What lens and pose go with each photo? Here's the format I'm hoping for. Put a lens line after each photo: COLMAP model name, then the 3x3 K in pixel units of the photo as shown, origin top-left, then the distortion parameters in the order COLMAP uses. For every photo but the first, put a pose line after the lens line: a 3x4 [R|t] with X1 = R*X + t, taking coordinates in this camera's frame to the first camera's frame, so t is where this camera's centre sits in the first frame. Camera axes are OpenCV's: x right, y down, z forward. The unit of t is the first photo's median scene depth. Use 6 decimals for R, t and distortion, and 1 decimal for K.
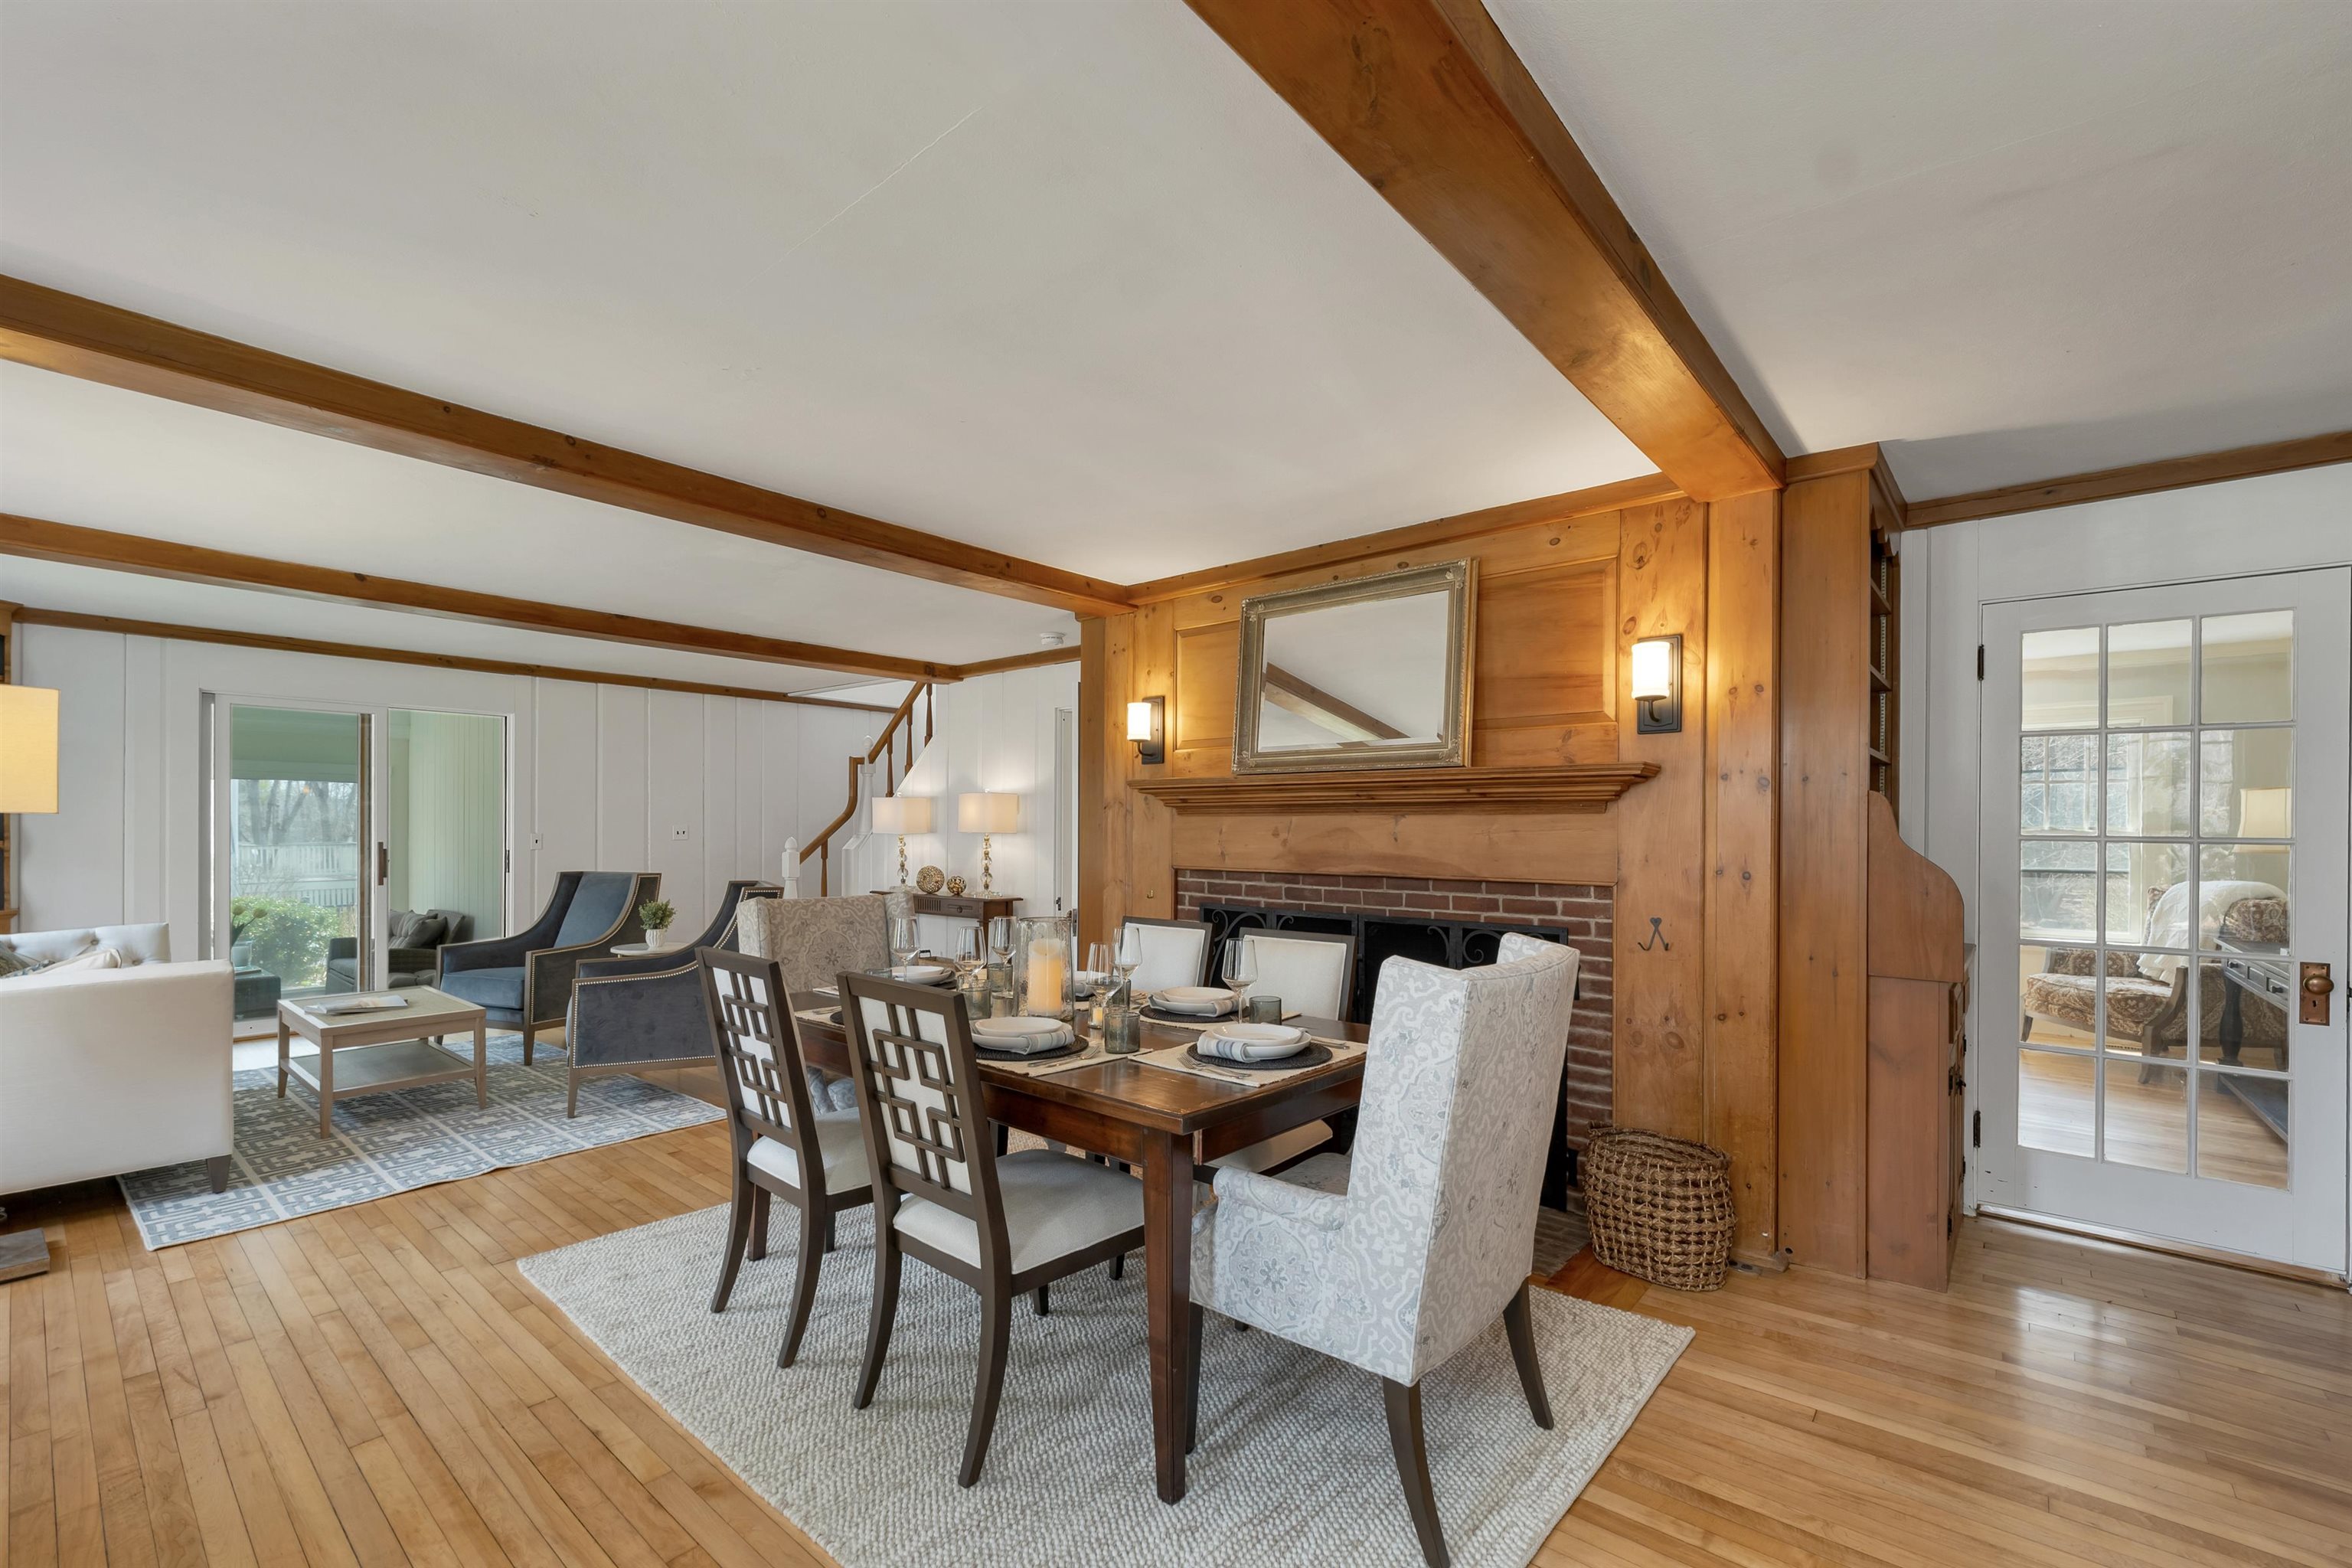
lens RADIAL K [[990.8, 0, 1174.5], [0, 990.8, 825.4], [0, 0, 1]] dist [-0.000327, 0.000066]
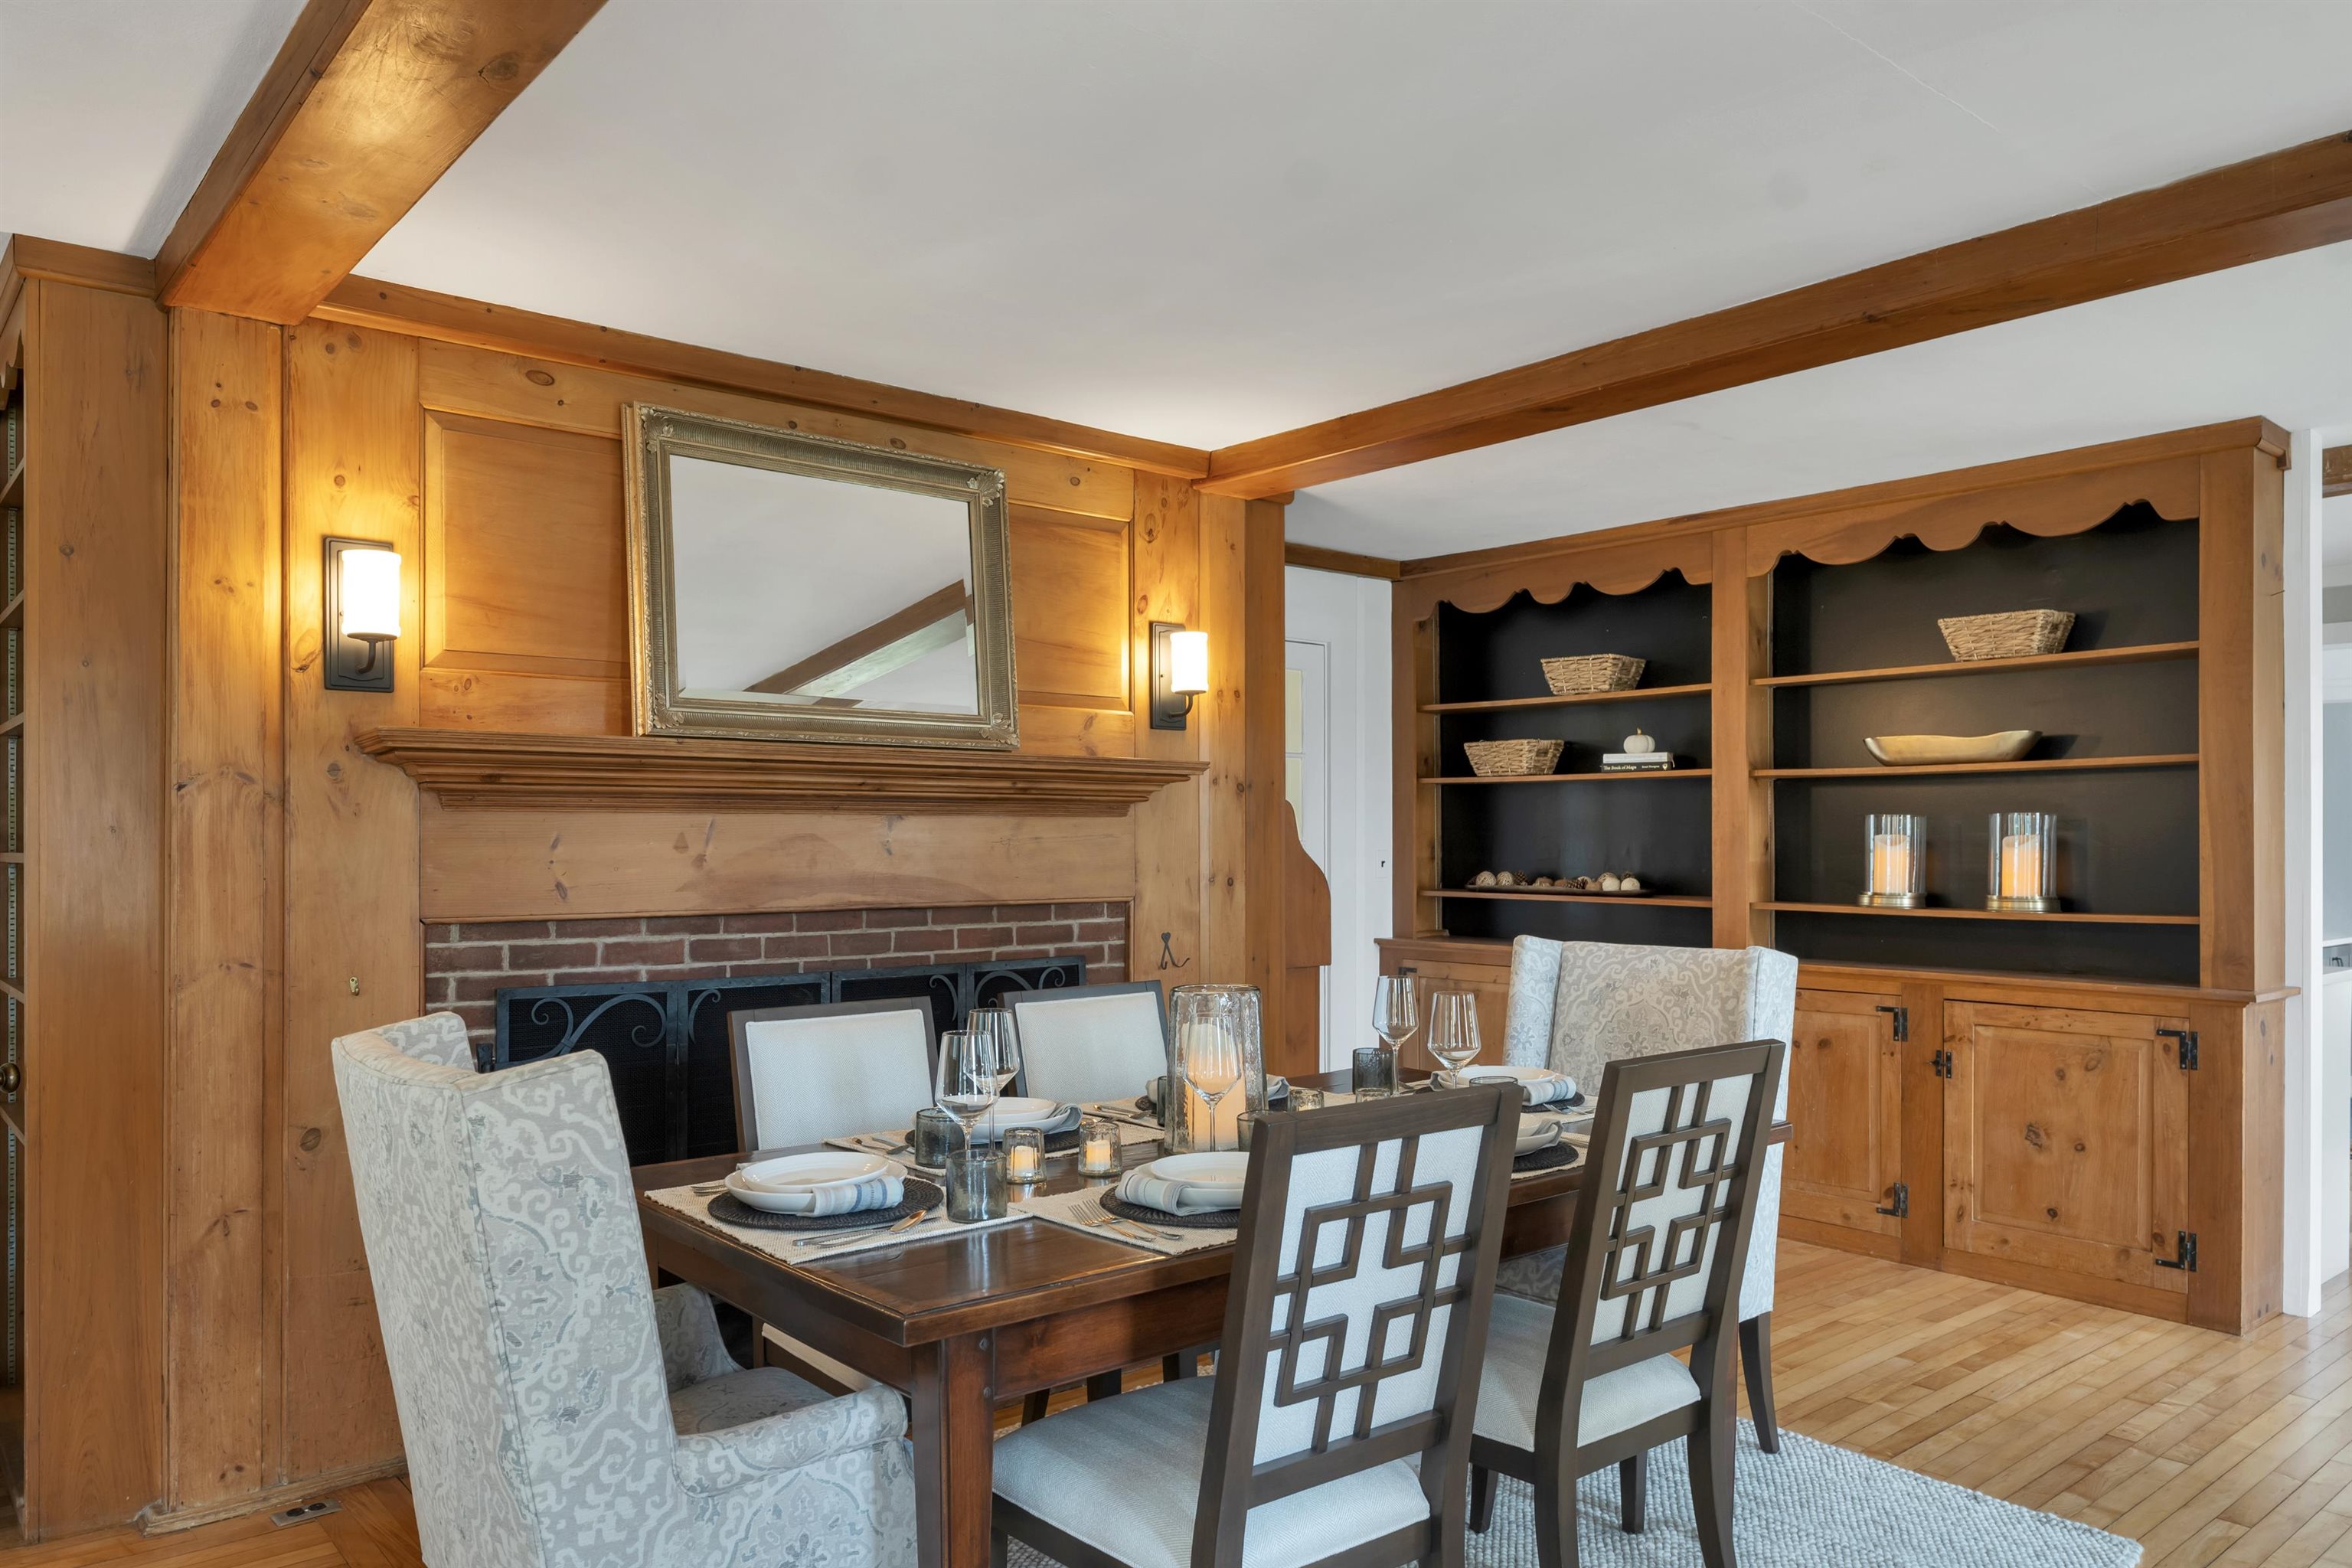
lens RADIAL K [[1607.9, 0, 1156.9], [0, 1607.9, 836.0], [0, 0, 1]] dist [-0.001683, -0.000021]
pose [[0.163681, -0.002523, 0.986510, -0.814995], [-0.000593, 0.999996, 0.002656, 0.000507], [-0.986513, -0.001020, 0.163679, 0.645992]]
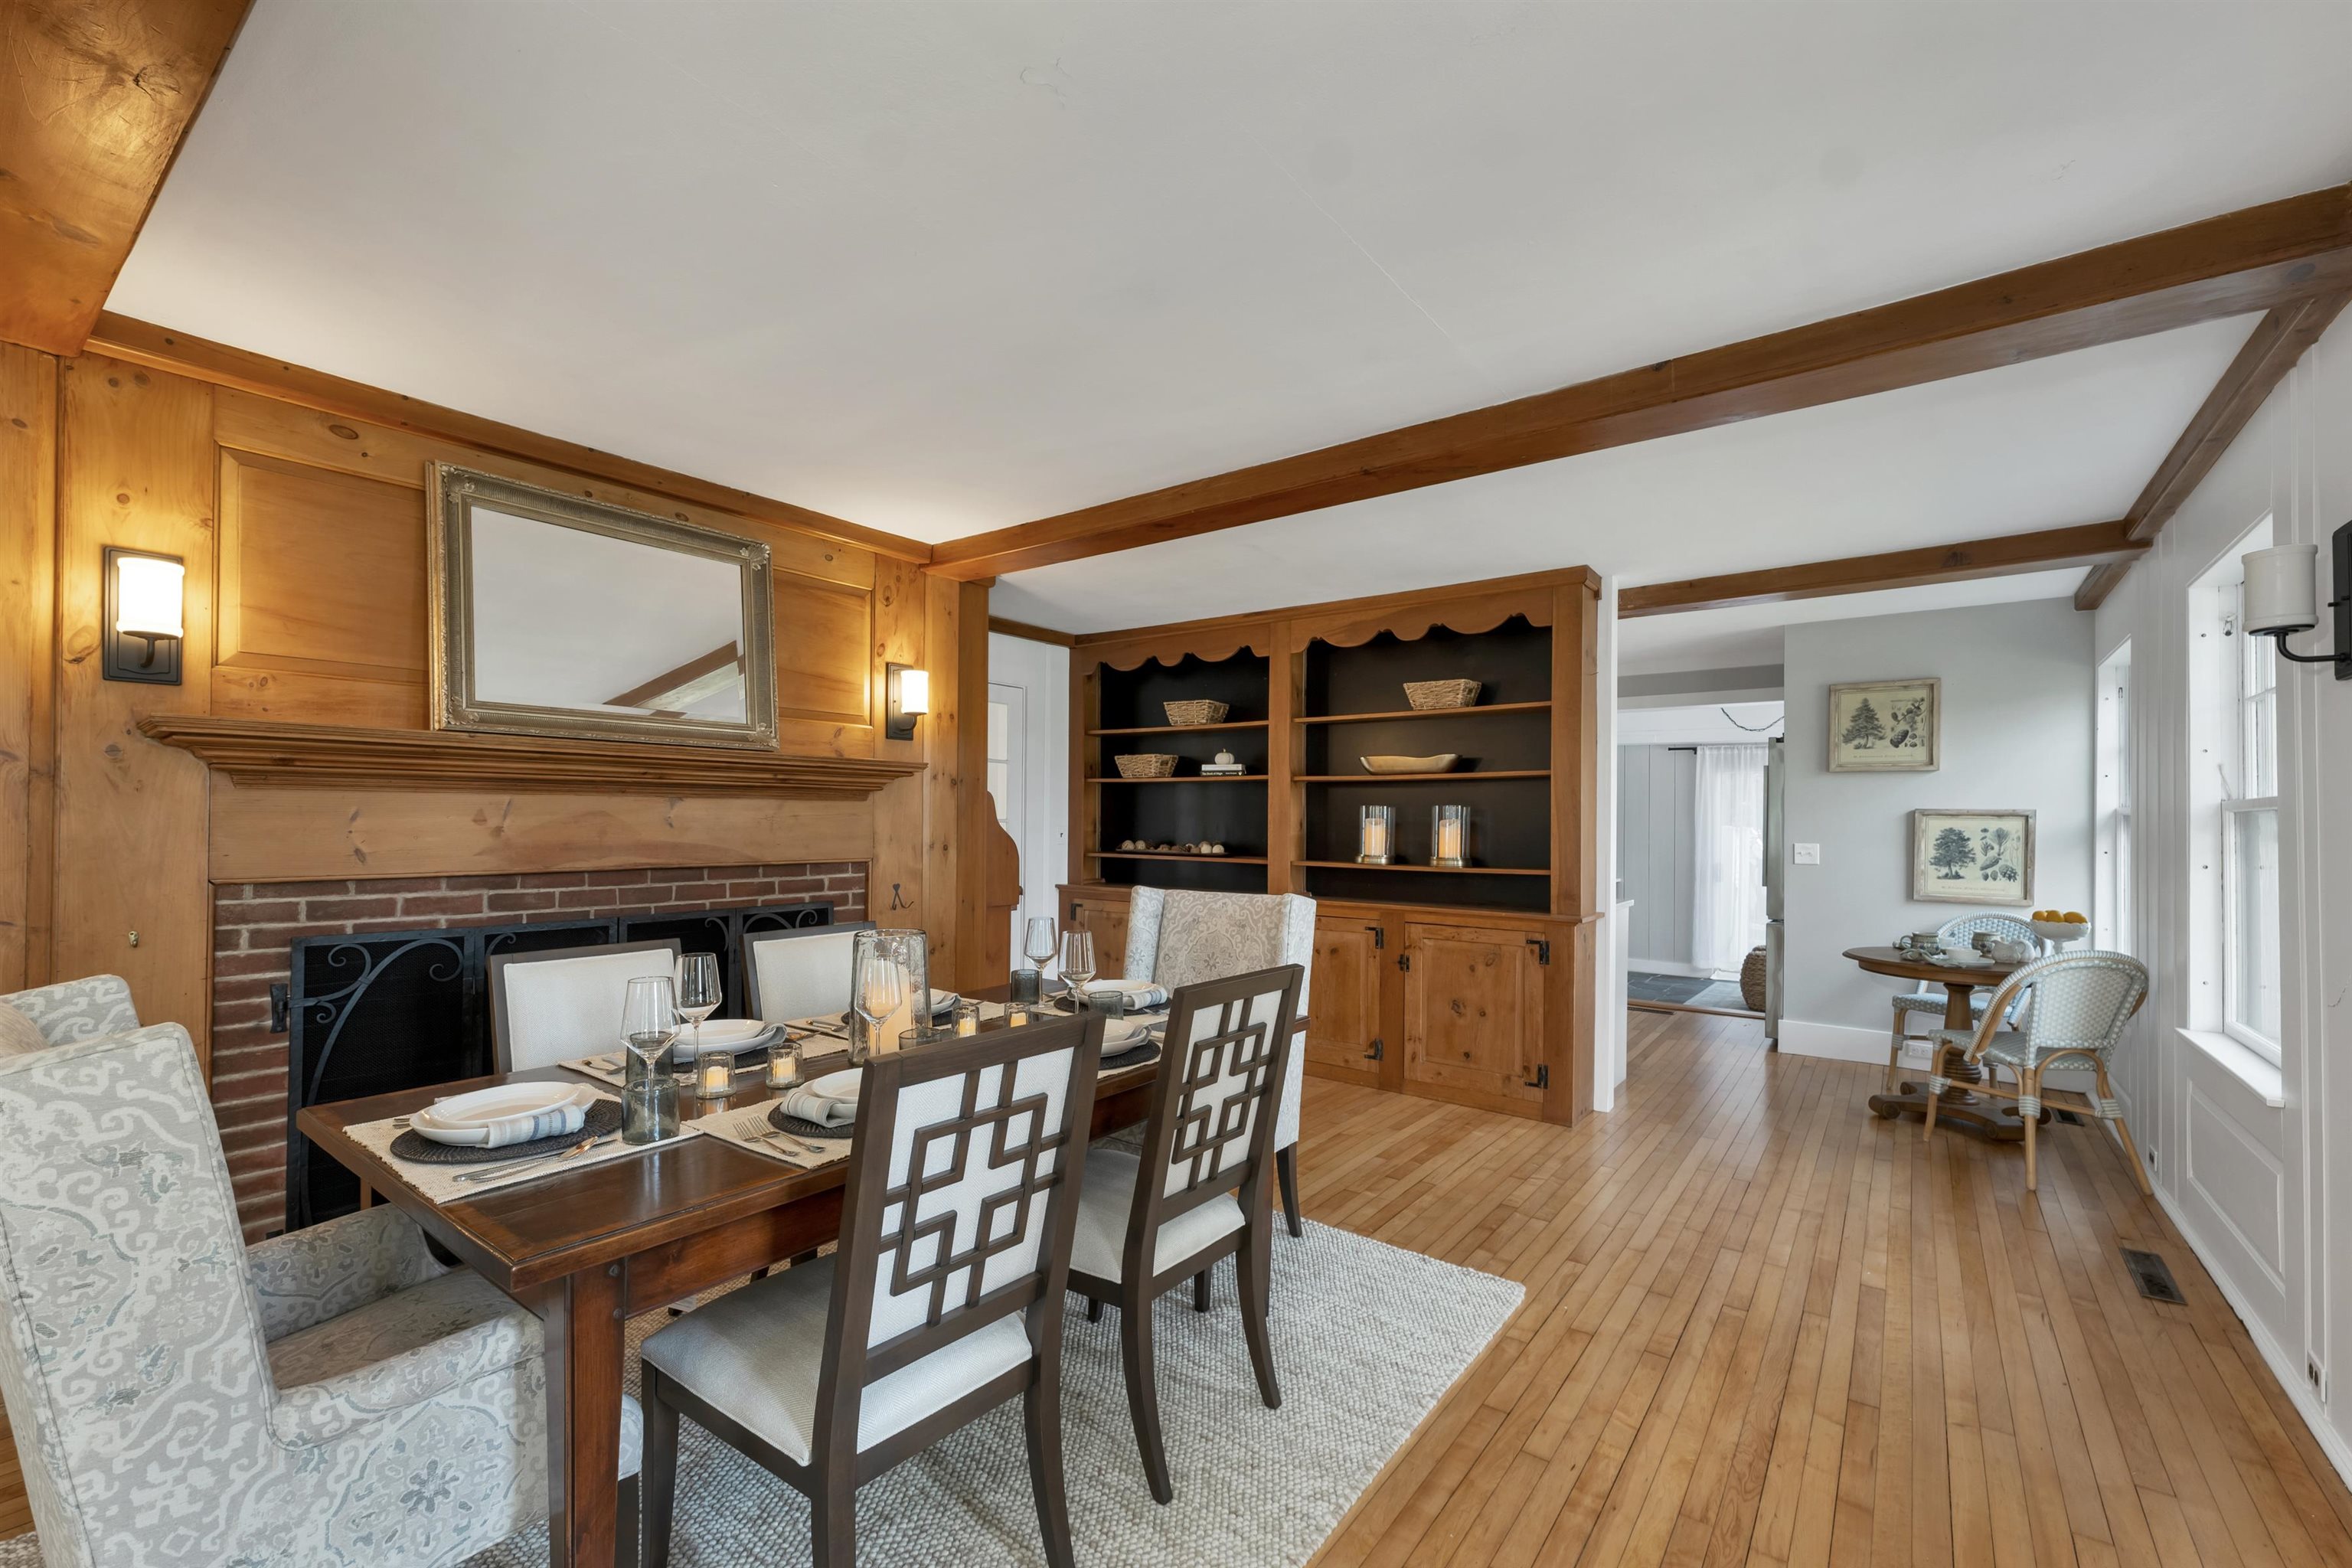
lens RADIAL K [[990.8, 0, 1172.1], [0, 990.8, 813.8], [0, 0, 1]] dist [-0.000327, 0.000066]
pose [[-0.062419, 0.000569, 0.998050, -0.683654], [-0.009947, 0.999950, -0.001192, 0.000679], [-0.998000, -0.010002, -0.062410, 0.611212]]
